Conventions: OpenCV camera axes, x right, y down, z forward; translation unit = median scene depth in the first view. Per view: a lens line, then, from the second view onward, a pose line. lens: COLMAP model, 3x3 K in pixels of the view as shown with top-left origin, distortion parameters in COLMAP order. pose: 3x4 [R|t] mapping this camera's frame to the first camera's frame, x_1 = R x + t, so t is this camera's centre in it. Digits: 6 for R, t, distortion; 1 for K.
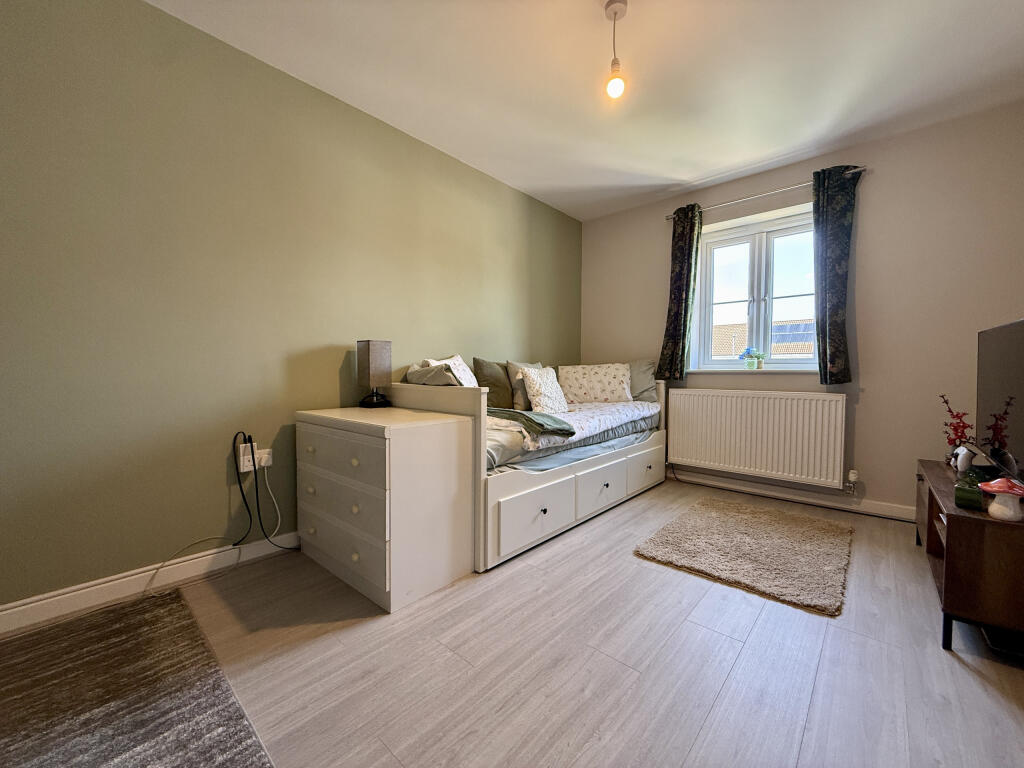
lens RADIAL K [[408.9, 0, 507.5], [0, 408.9, 383.6], [0, 0, 1]] dist [0.005485, 0.000667]
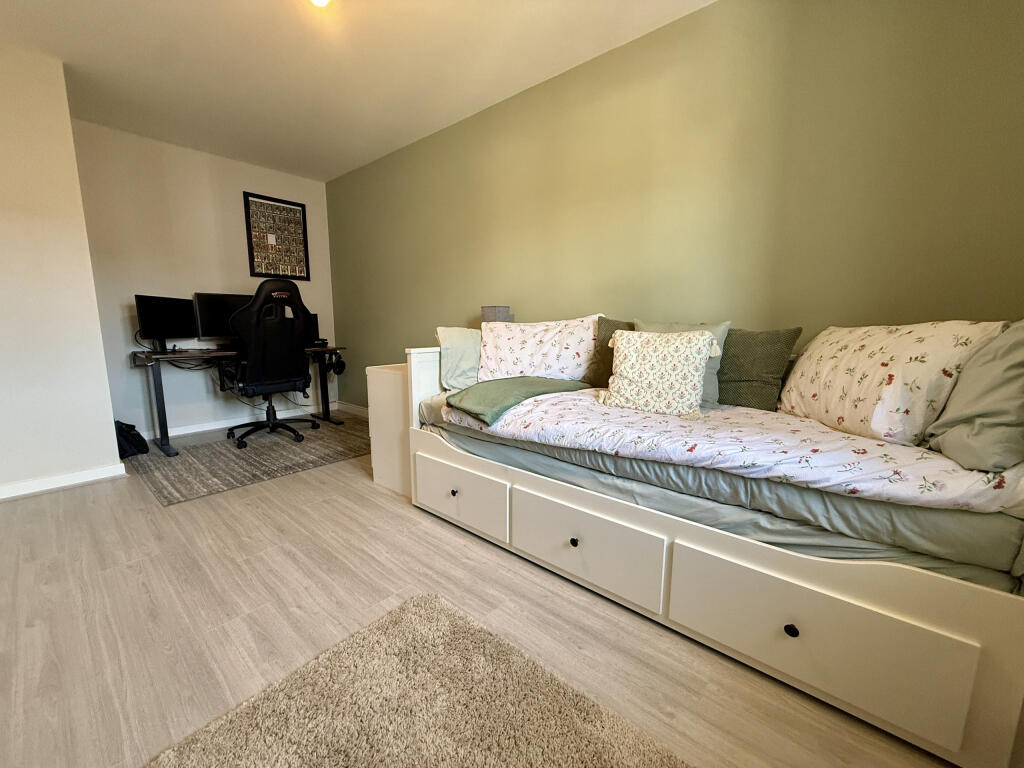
lens RADIAL K [[408.9, 0, 508.1], [0, 408.9, 388.1], [0, 0, 1]] dist [0.005485, 0.000667]
pose [[0.026429, 0.151017, -0.988178, 0.887137], [-0.041610, 0.987833, 0.149852, -0.050328], [0.998784, 0.037158, 0.032391, 1.016210]]
